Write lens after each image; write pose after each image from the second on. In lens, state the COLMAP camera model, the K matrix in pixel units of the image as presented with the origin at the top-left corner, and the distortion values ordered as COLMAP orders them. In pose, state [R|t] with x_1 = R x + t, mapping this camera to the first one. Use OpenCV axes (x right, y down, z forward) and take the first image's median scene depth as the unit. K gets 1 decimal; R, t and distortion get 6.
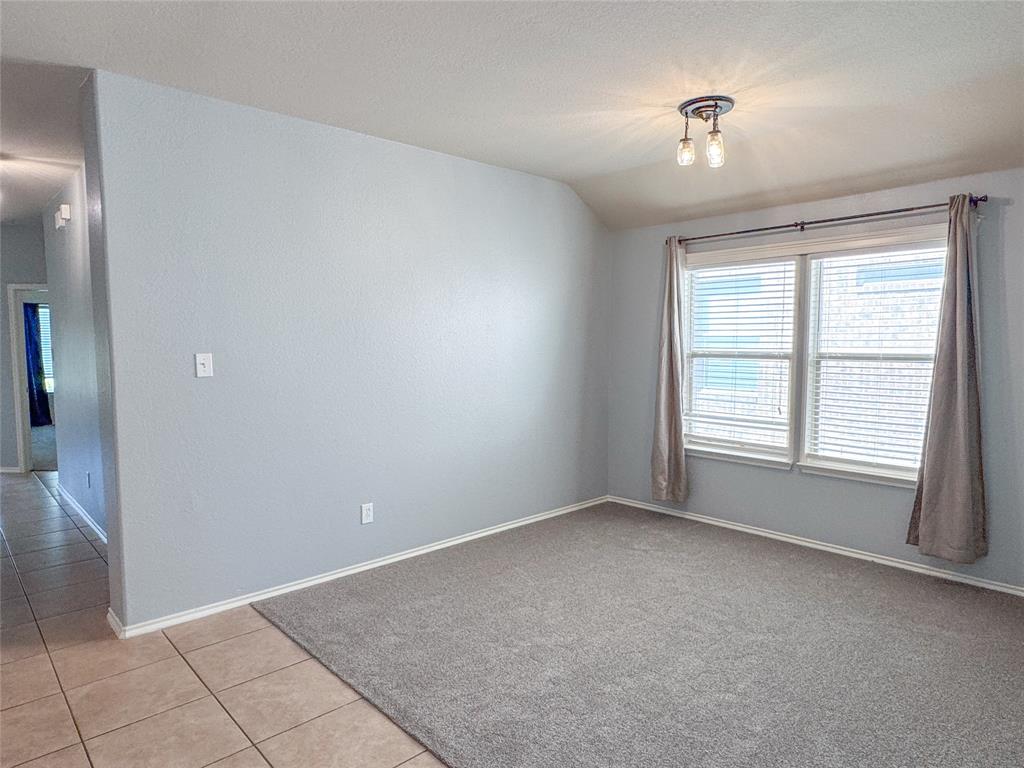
lens RADIAL K [[629.2, 0, 504.2], [0, 629.2, 385.8], [0, 0, 1]] dist [-0.003610, 0.005378]
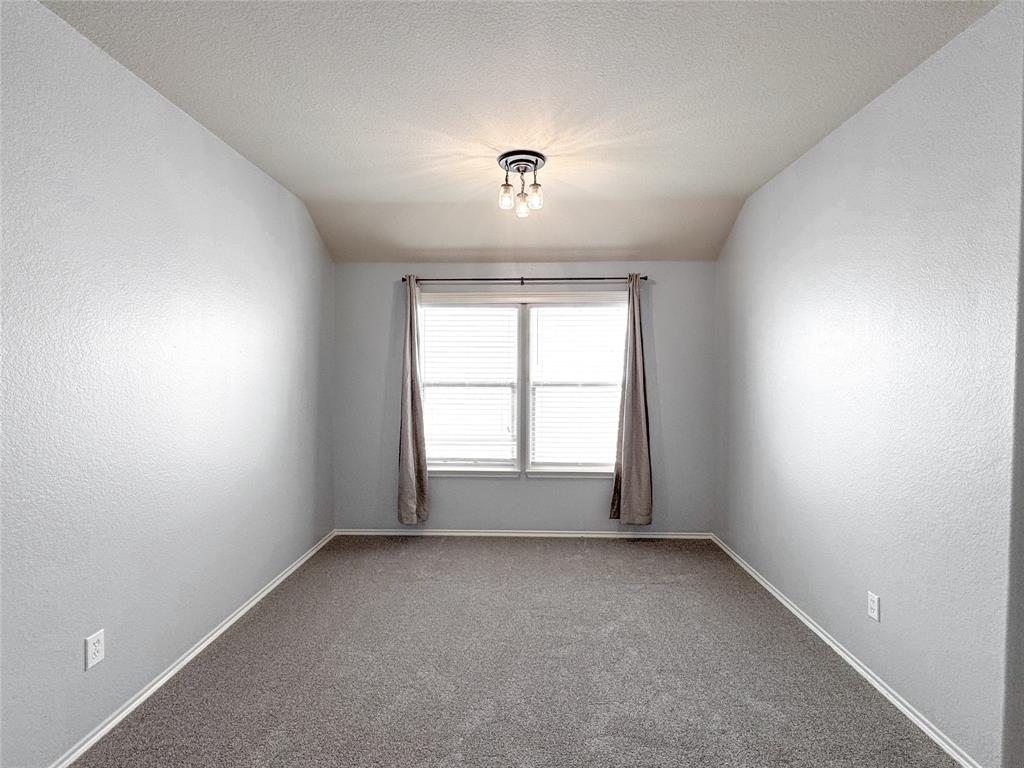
lens RADIAL K [[499.9, 0, 488.2], [0, 499.9, 385.2], [0, 0, 1]] dist [0.000684, -0.001028]
pose [[0.697646, -0.015797, 0.716268, -0.289315], [0.049131, 0.998458, -0.025833, -0.023257], [-0.714756, 0.053213, 0.697347, 0.360476]]
